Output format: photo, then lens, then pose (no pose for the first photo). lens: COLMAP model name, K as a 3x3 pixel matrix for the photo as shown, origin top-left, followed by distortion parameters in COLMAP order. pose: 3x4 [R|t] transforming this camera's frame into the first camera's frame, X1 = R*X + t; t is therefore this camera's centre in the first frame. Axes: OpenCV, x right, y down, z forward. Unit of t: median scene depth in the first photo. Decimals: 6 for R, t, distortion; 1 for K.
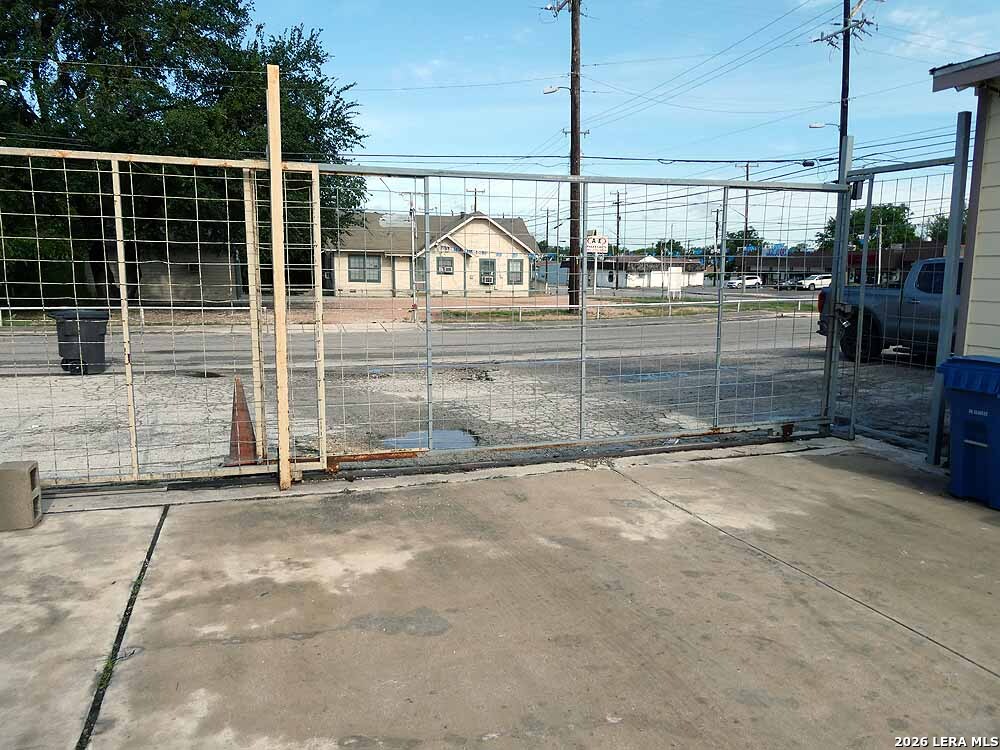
lens RADIAL K [[714.7, 0, 494.5], [0, 714.7, 372.9], [0, 0, 1]] dist [-0.000944, -0.004177]
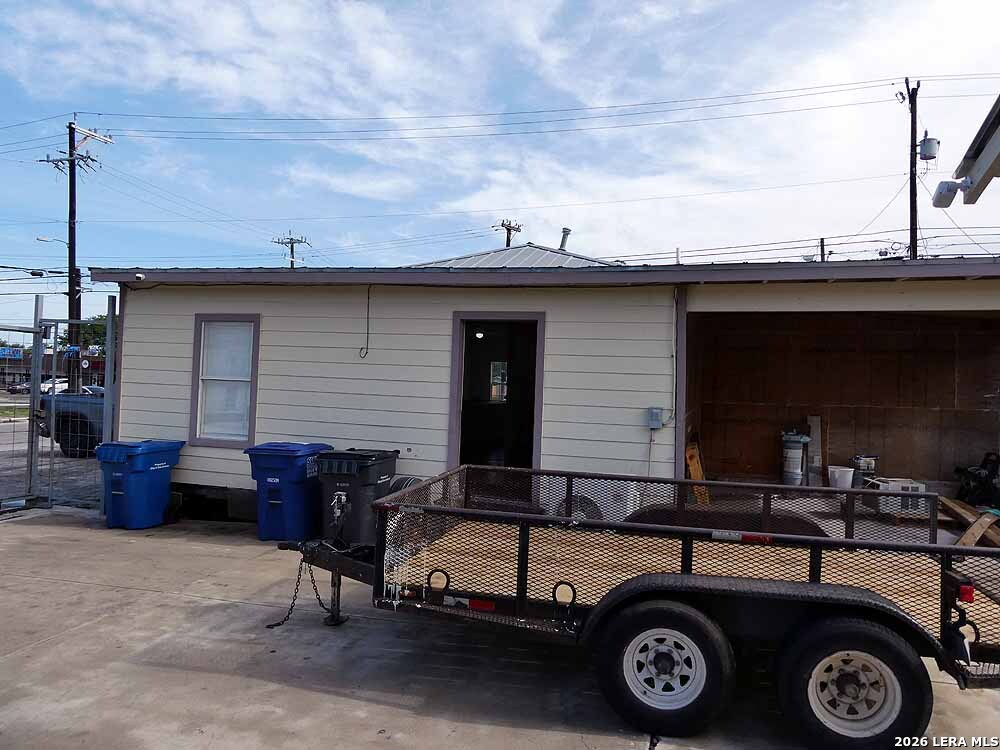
lens RADIAL K [[704.2, 0, 522.4], [0, 704.2, 389.9], [0, 0, 1]] dist [-0.001530, -0.002397]
pose [[0.538799, 0.021607, 0.842157, -0.148867], [0.080634, 0.993759, -0.077085, 0.041125], [-0.838566, 0.109440, 0.533694, -0.484431]]
